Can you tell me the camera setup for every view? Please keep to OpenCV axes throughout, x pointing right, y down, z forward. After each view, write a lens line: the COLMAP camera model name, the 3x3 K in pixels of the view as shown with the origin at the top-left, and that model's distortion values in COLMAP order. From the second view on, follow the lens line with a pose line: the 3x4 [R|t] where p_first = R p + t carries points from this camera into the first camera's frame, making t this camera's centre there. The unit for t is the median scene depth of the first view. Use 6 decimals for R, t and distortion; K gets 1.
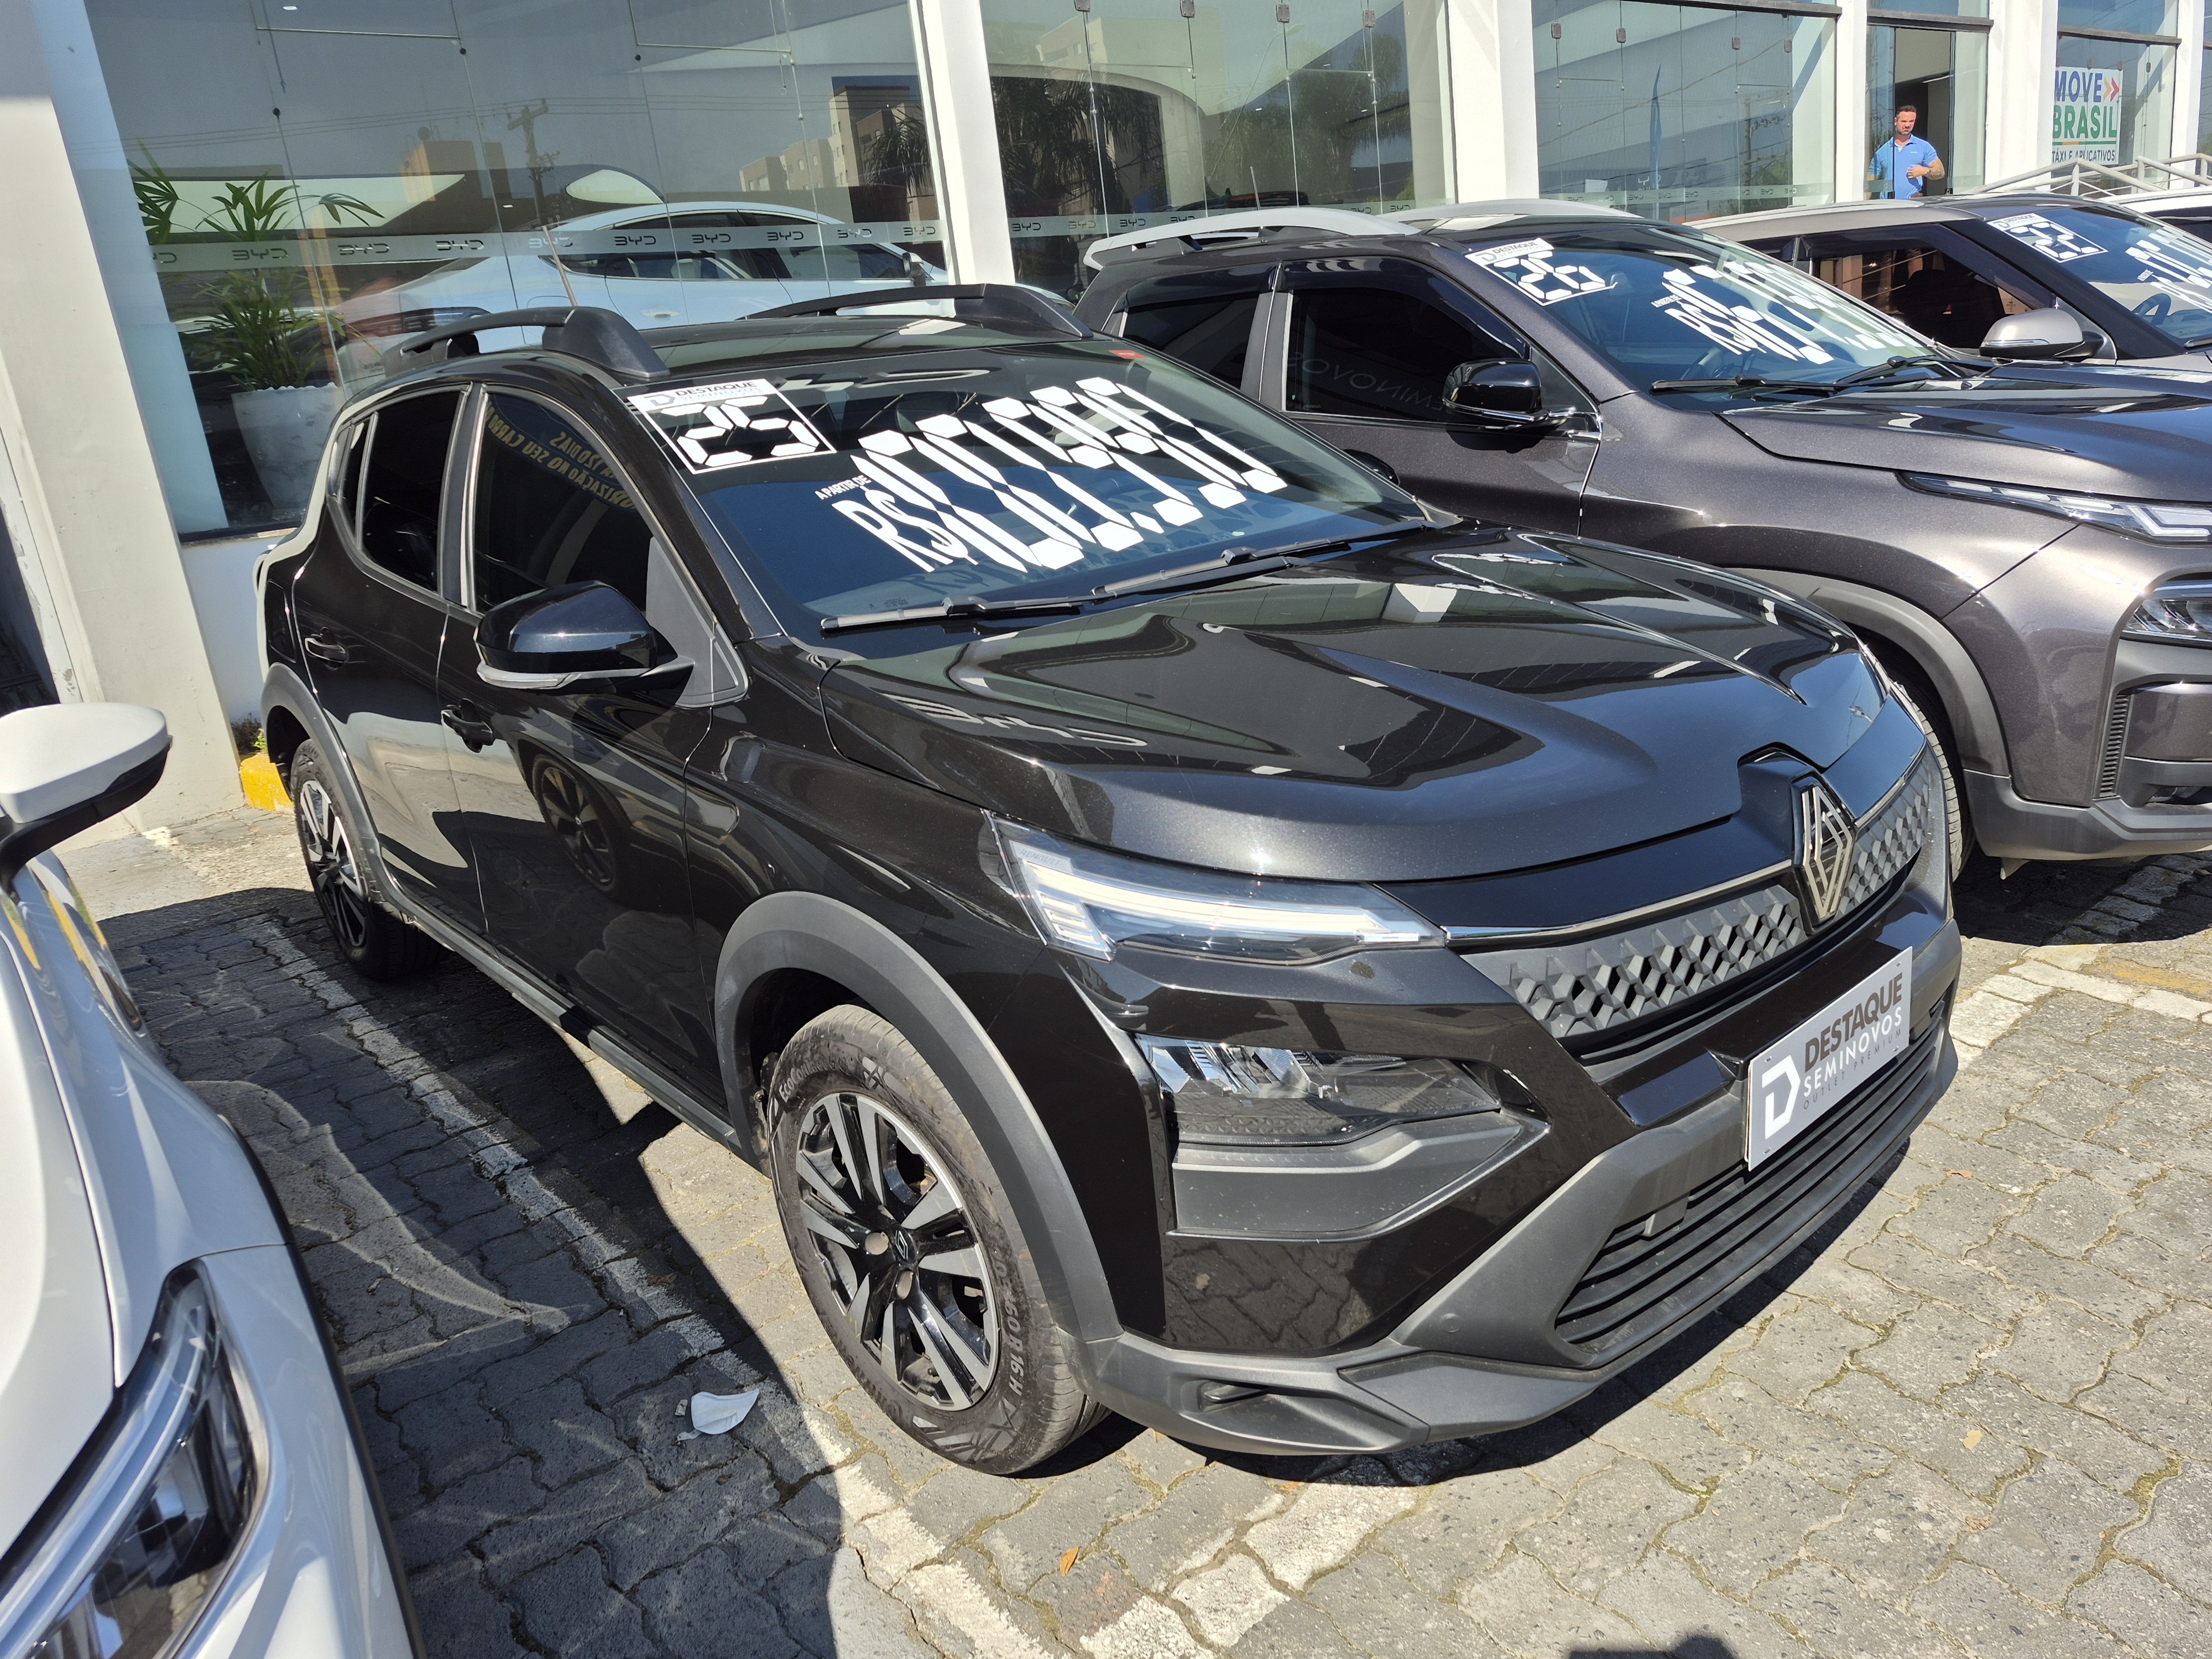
lens RADIAL K [[1499.9, 0, 1106.0], [0, 1499.9, 829.5], [0, 0, 1]] dist [0.059377, -0.052535]
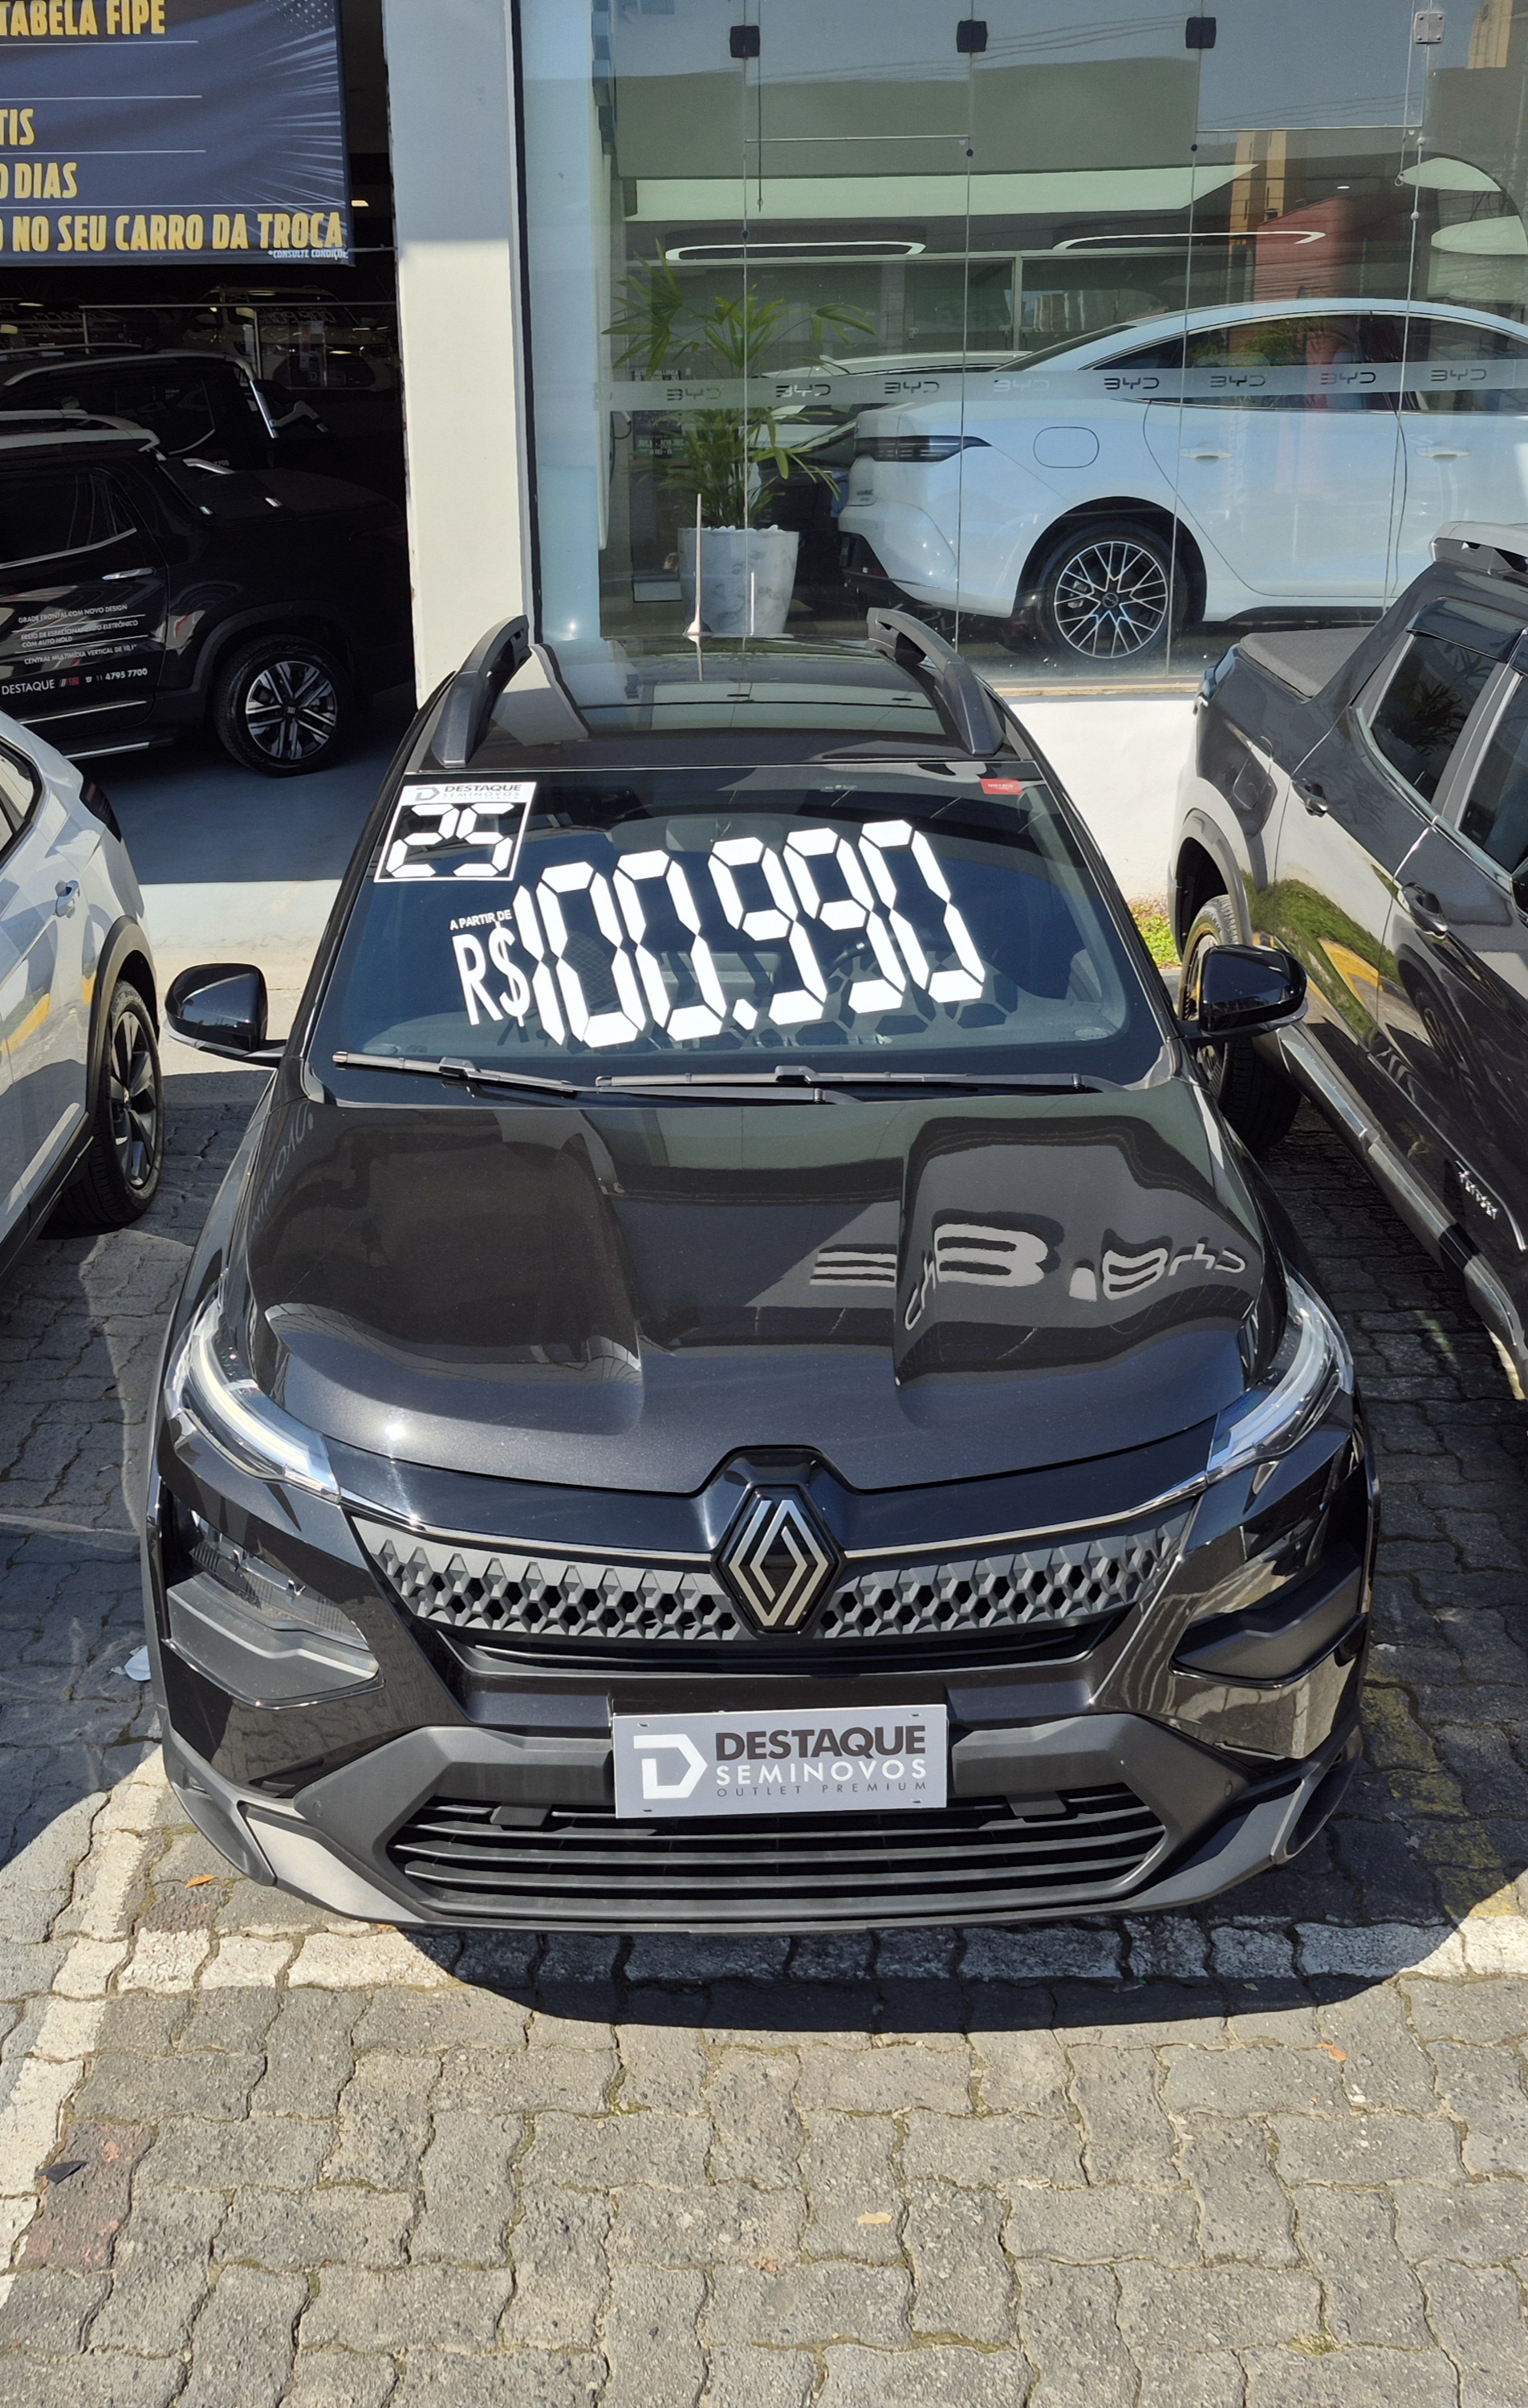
lens RADIAL K [[2189.7, 0, 663.2], [0, 2189.7, 1144.0], [0, 0, 1]] dist [0.074286, -0.030744]
pose [[0.759239, 0.291132, -0.582064, 0.875918], [-0.252422, 0.956084, 0.148950, -0.336199], [0.599866, 0.033838, 0.799384, -0.172192]]
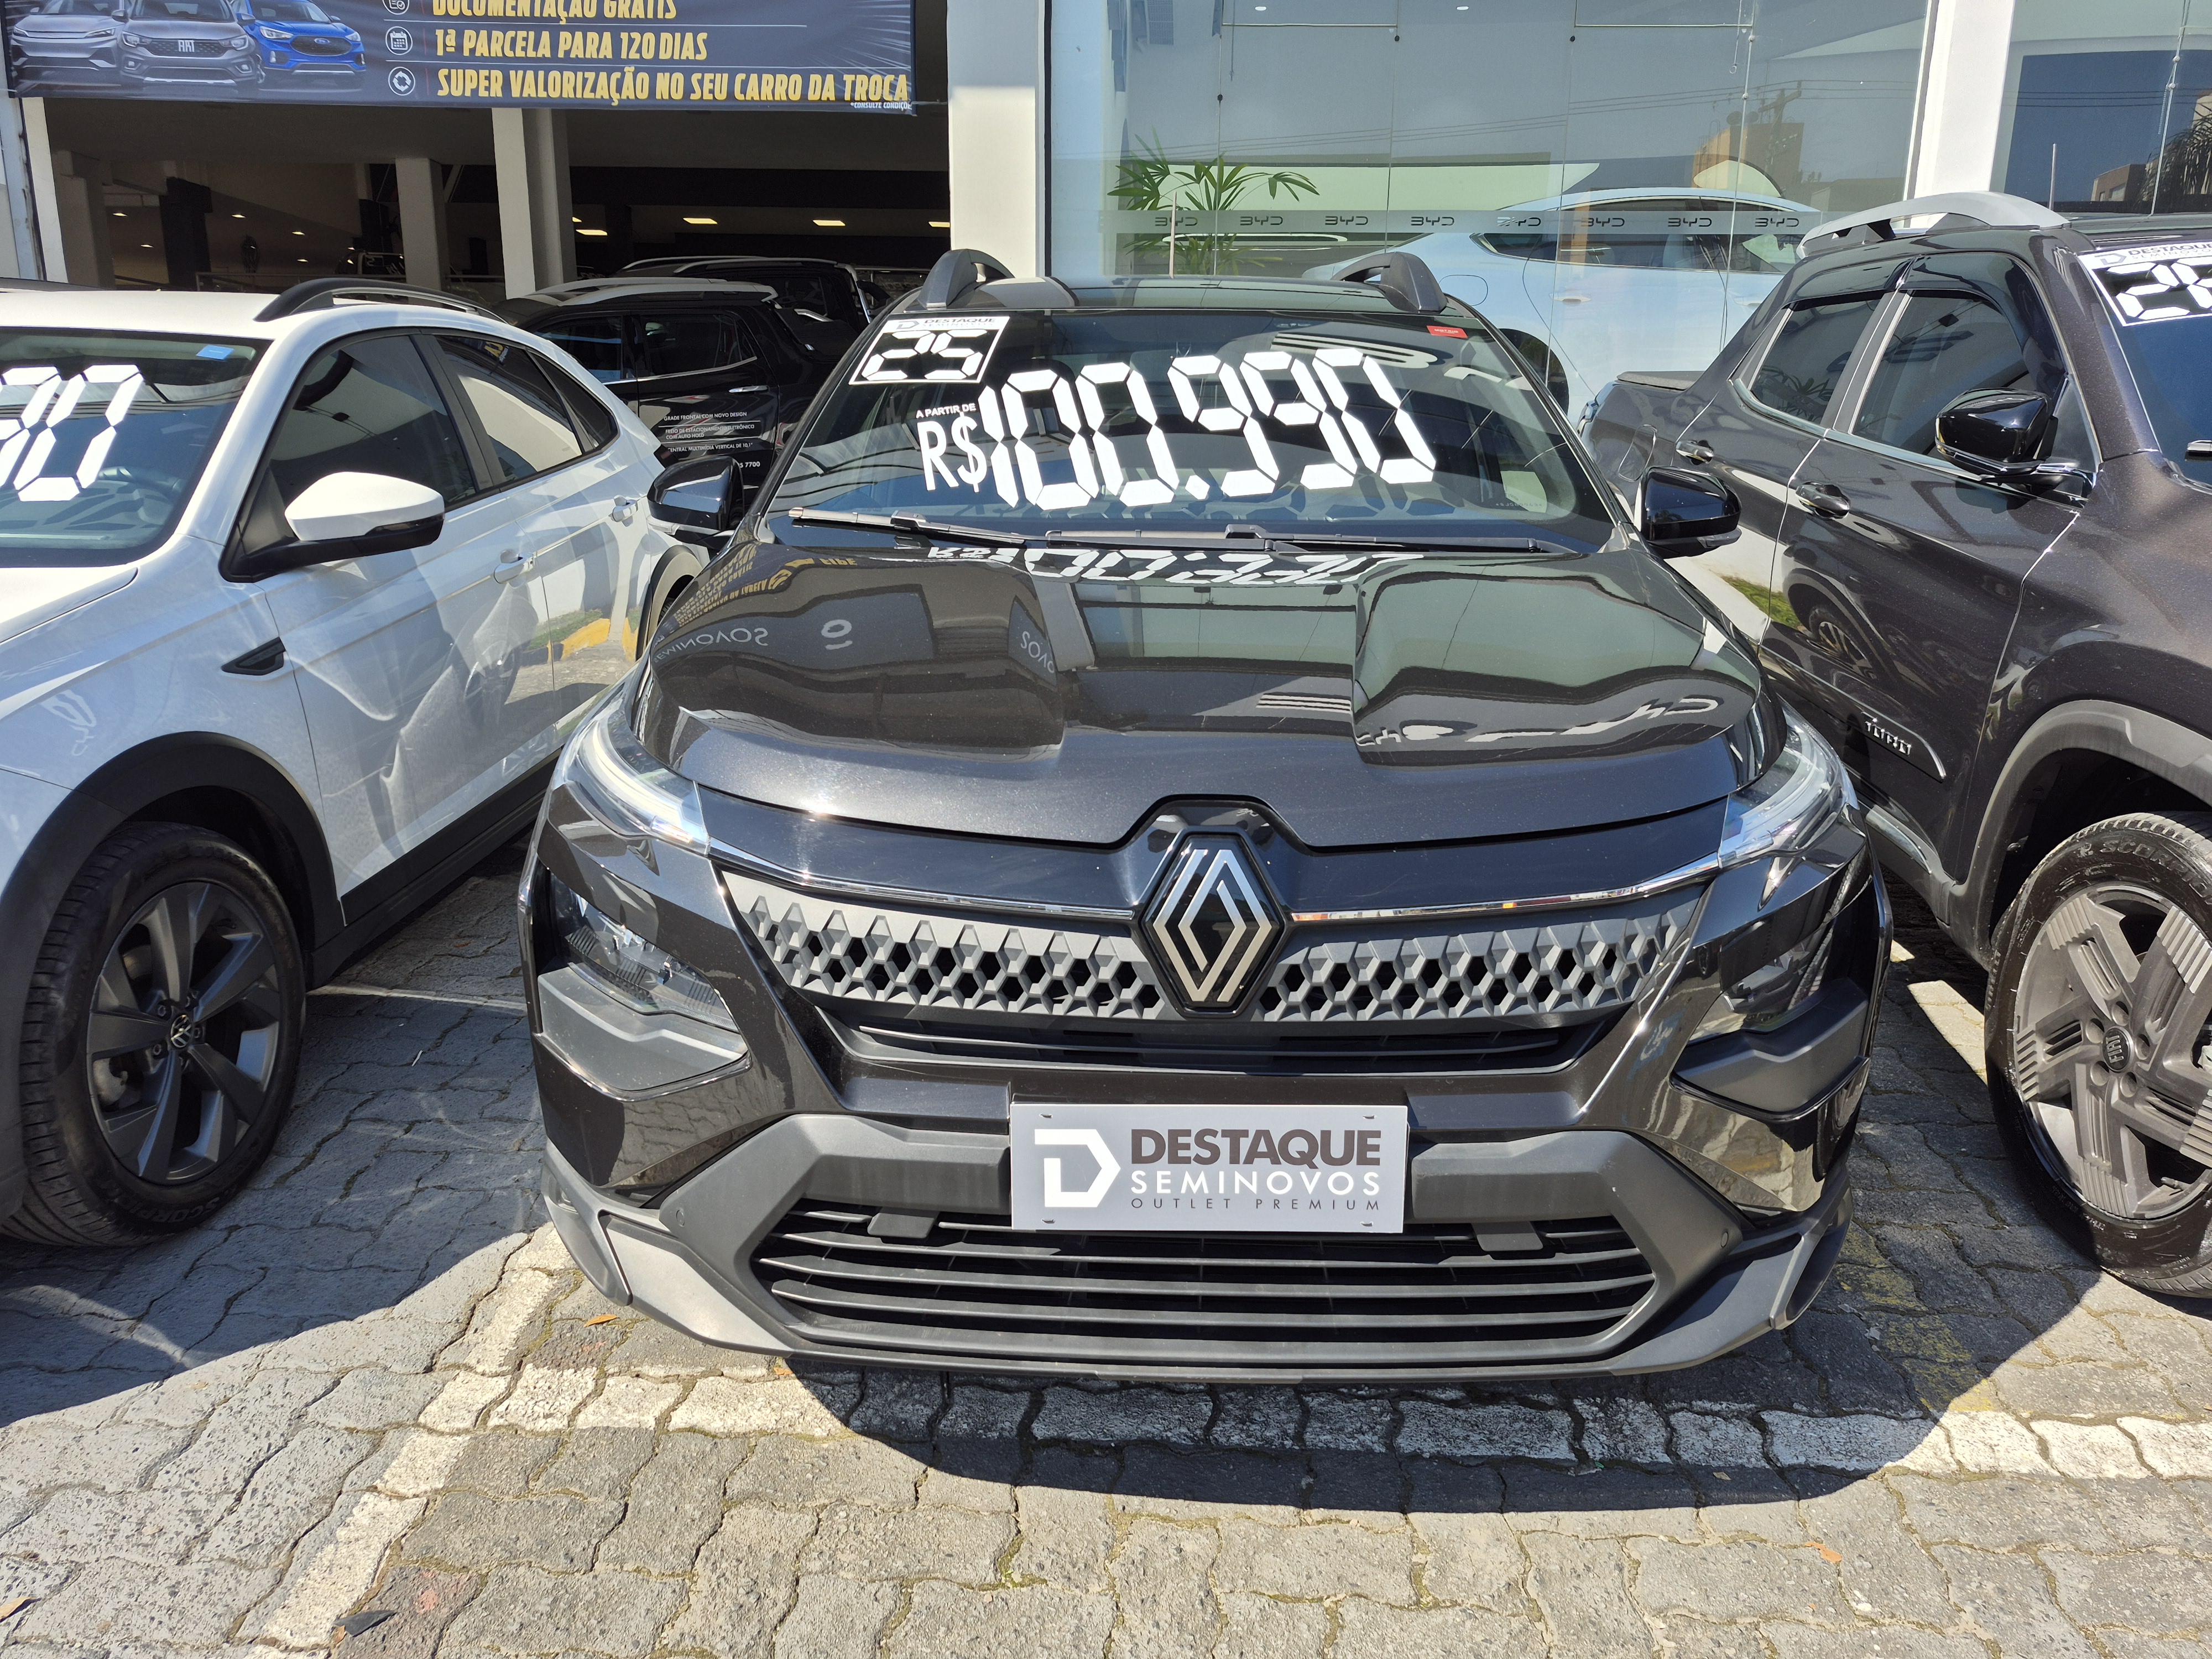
lens RADIAL K [[1499.9, 0, 1106.0], [0, 1499.9, 829.5], [0, 0, 1]] dist [0.059377, -0.052535]
pose [[0.733986, 0.285483, -0.616250, 0.685847], [-0.282187, 0.953527, 0.105630, -0.080381], [0.617767, 0.096366, 0.780434, 0.222992]]
